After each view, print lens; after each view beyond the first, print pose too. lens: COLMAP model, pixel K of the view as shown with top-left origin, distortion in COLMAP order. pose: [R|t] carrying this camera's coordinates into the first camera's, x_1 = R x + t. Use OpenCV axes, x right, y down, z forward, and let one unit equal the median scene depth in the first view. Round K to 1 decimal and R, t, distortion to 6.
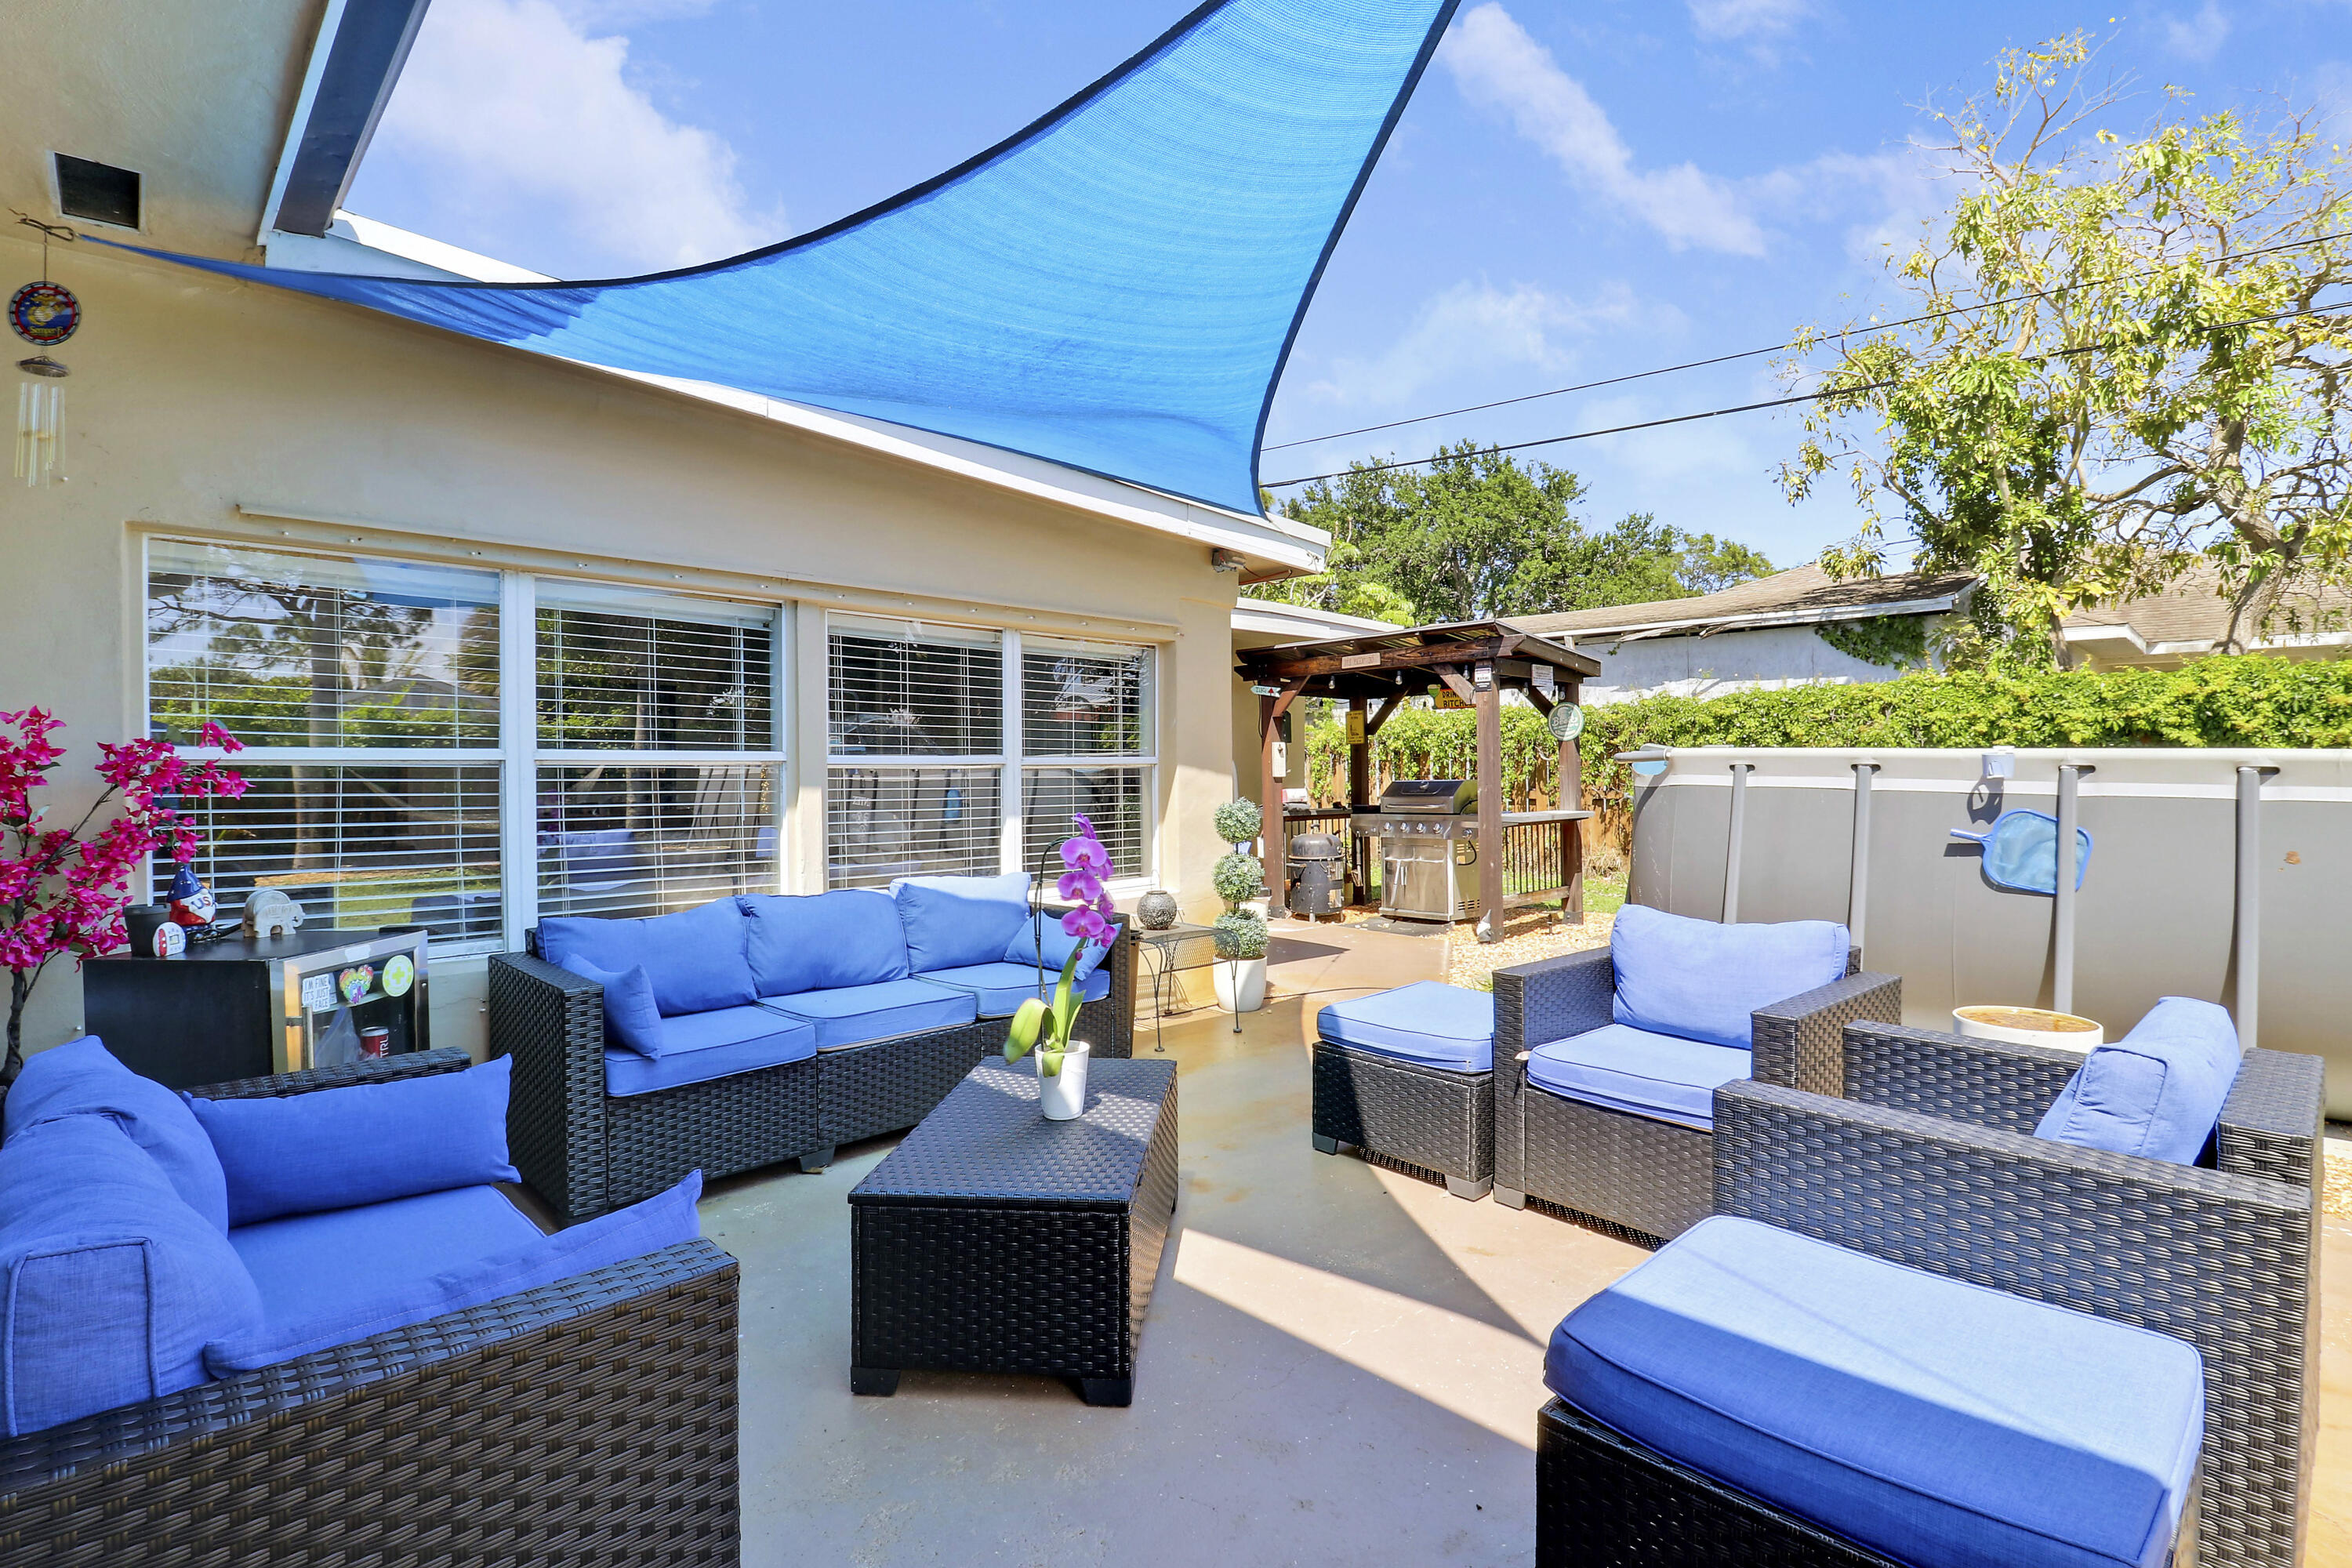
lens RADIAL K [[1103.7, 0, 1178.6], [0, 1103.7, 768.1], [0, 0, 1]] dist [-0.005086, -0.008509]
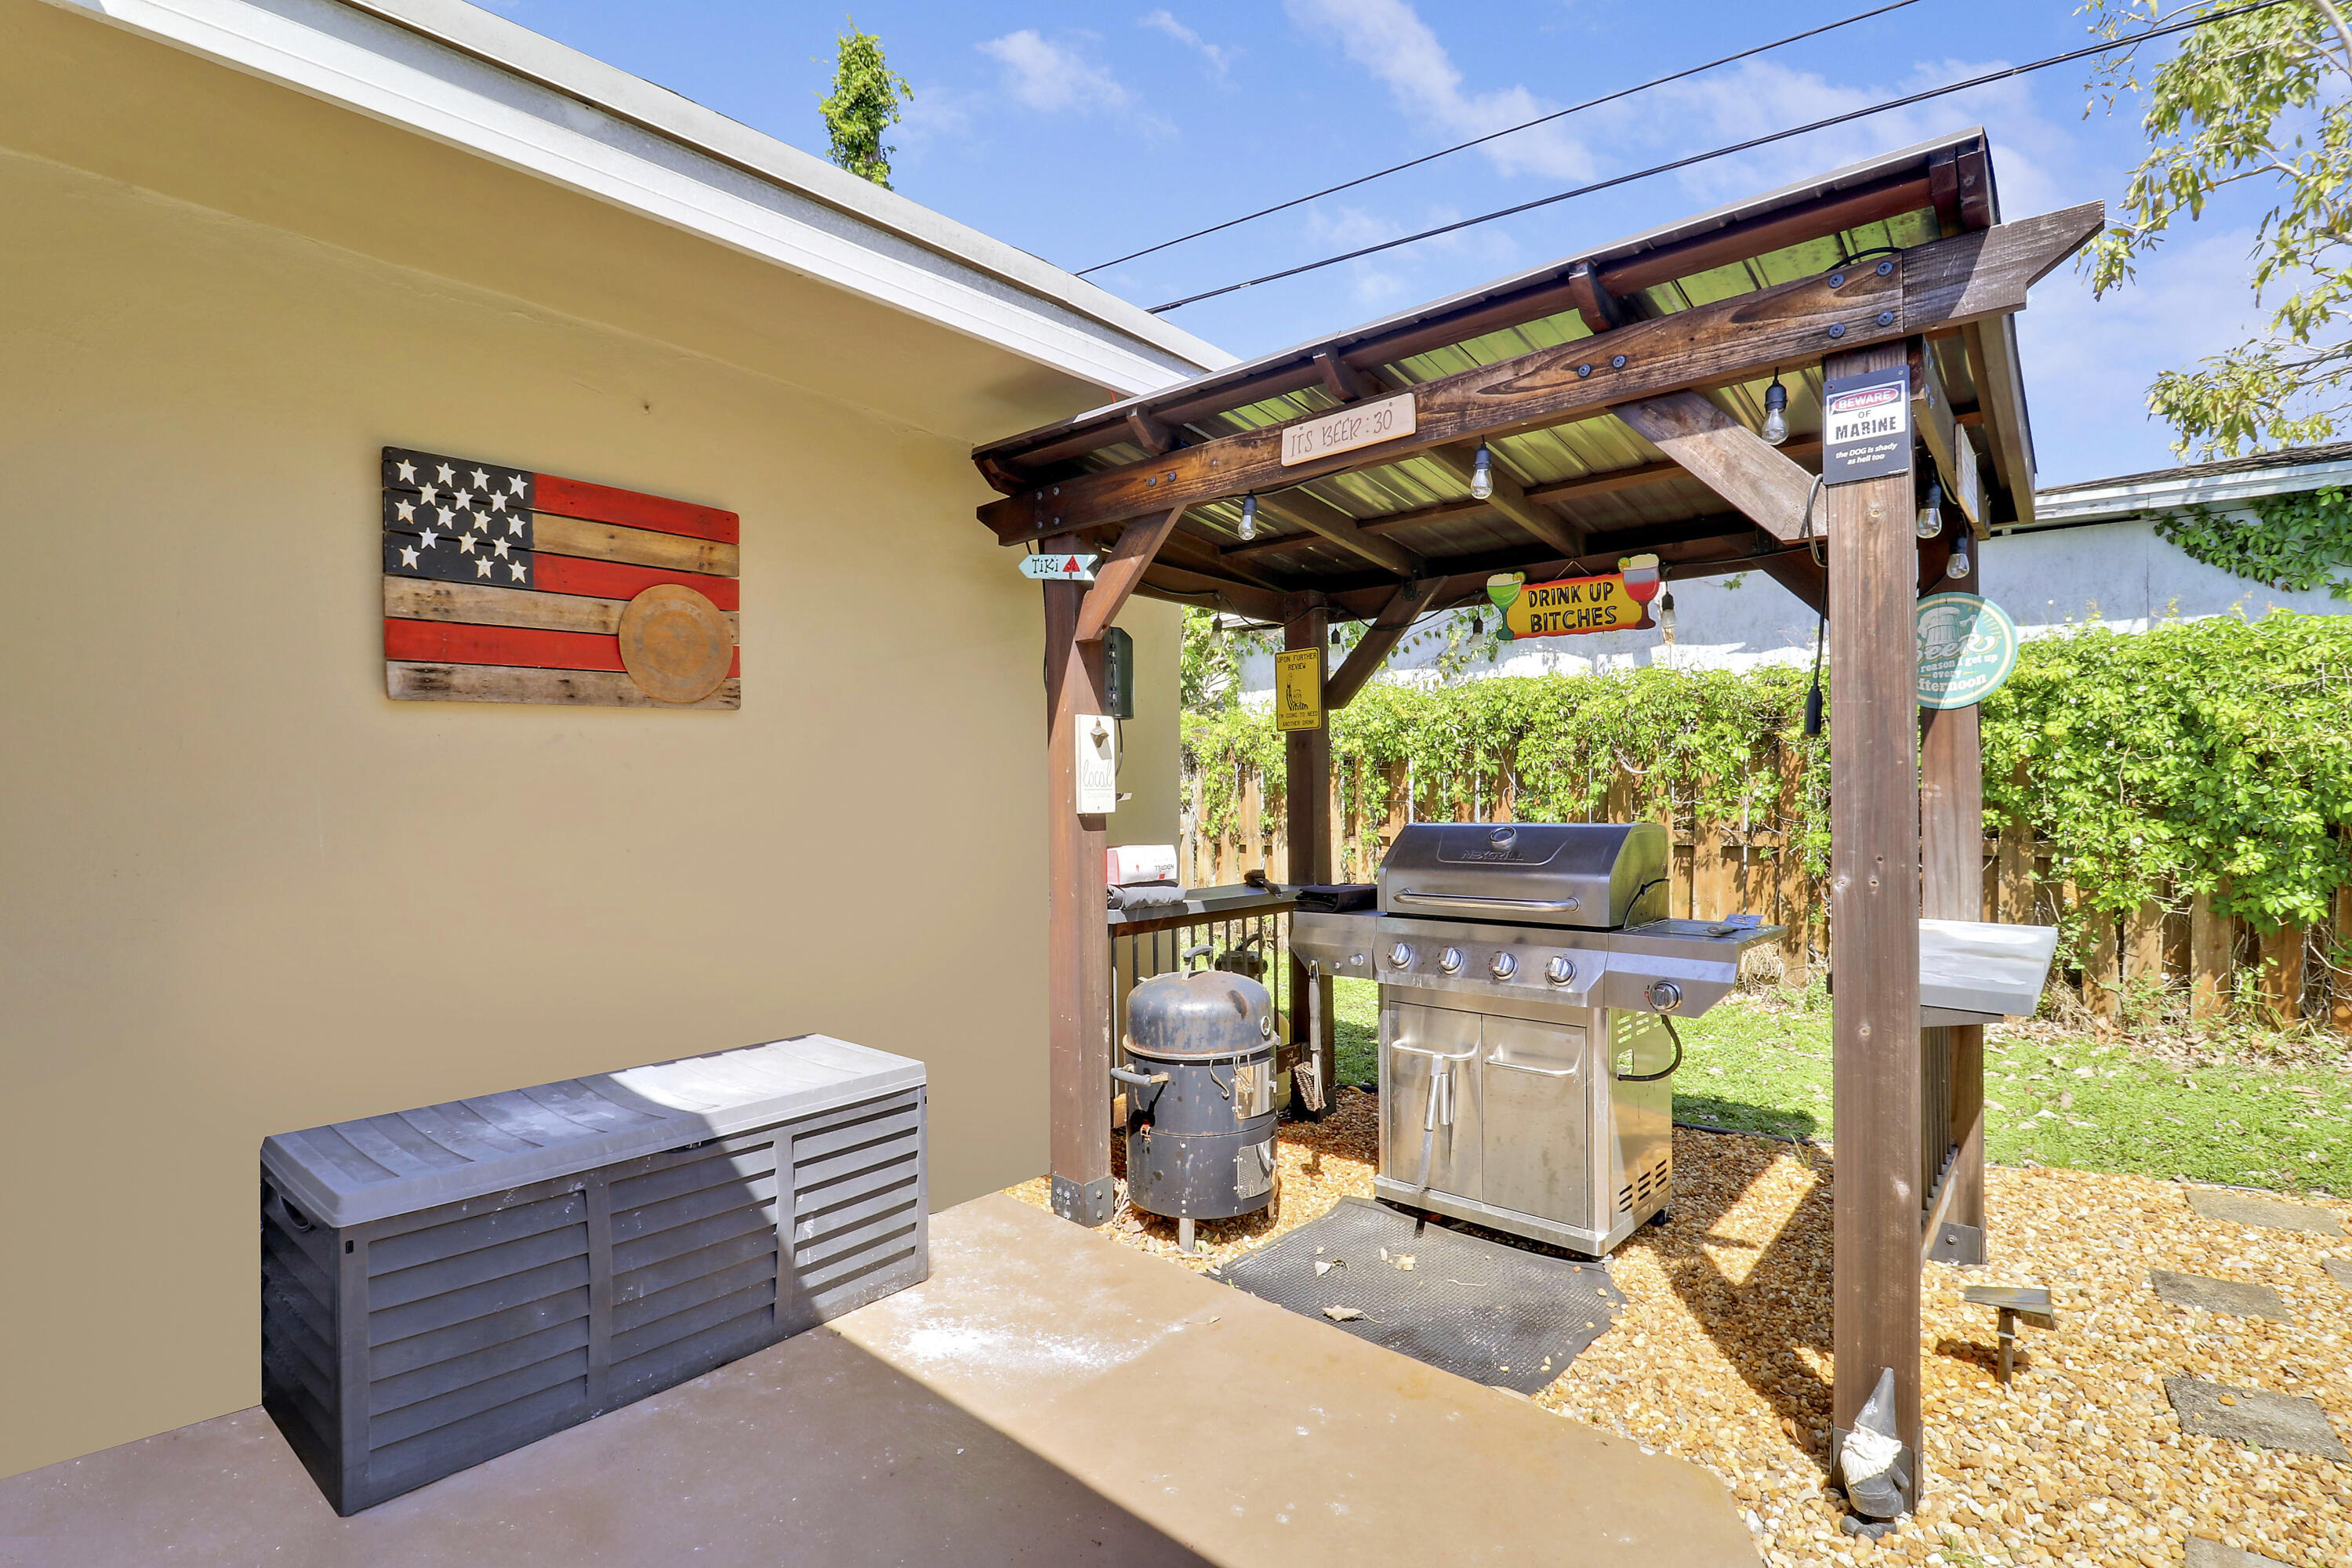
lens RADIAL K [[1122.8, 0, 1211.0], [0, 1122.8, 806.3], [0, 0, 1]] dist [0.004931, -0.010829]
pose [[0.993119, 0.001172, 0.117105, 0.085560], [-0.003394, 0.999818, 0.018781, -0.001145], [-0.117061, -0.019049, 0.992942, 0.640531]]
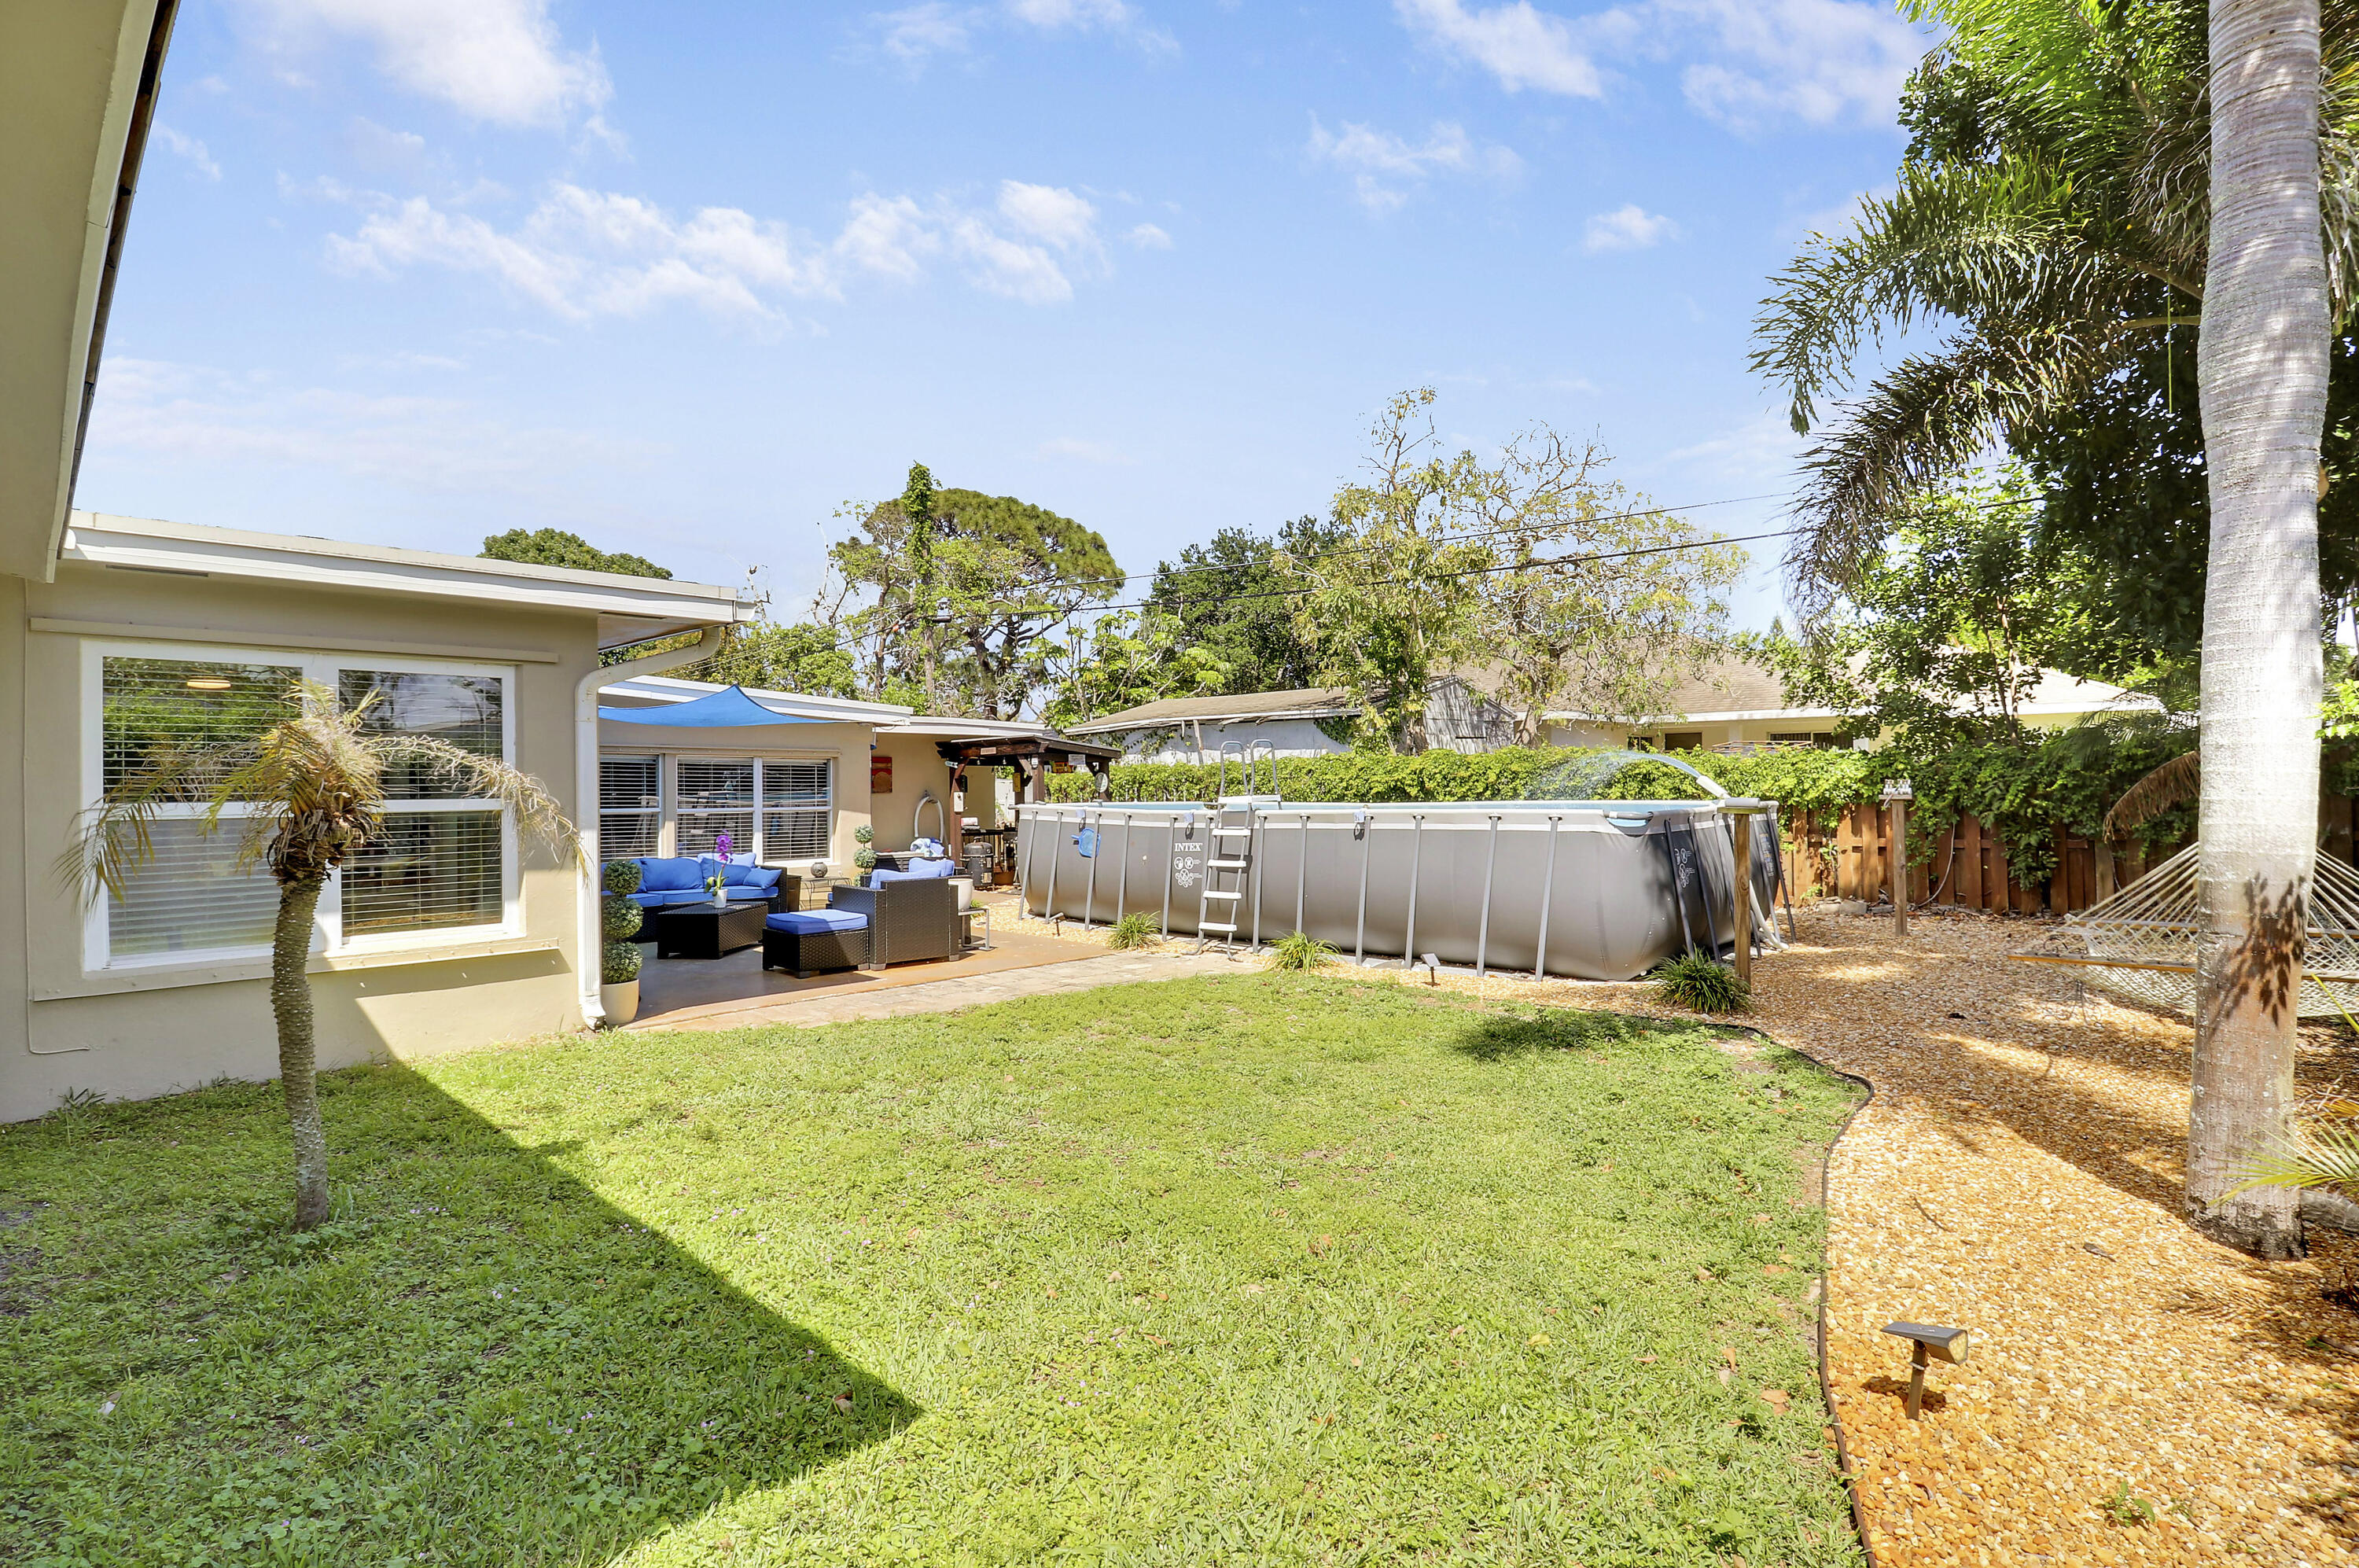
lens RADIAL K [[1126.2, 0, 1171.3], [0, 1126.2, 793.2], [0, 0, 1]] dist [0.004931, -0.010829]
pose [[0.999734, 0.001512, 0.023002, 0.396423], [-0.001561, 0.999997, 0.002108, -0.026441], [-0.022999, -0.002144, 0.999733, -0.852191]]
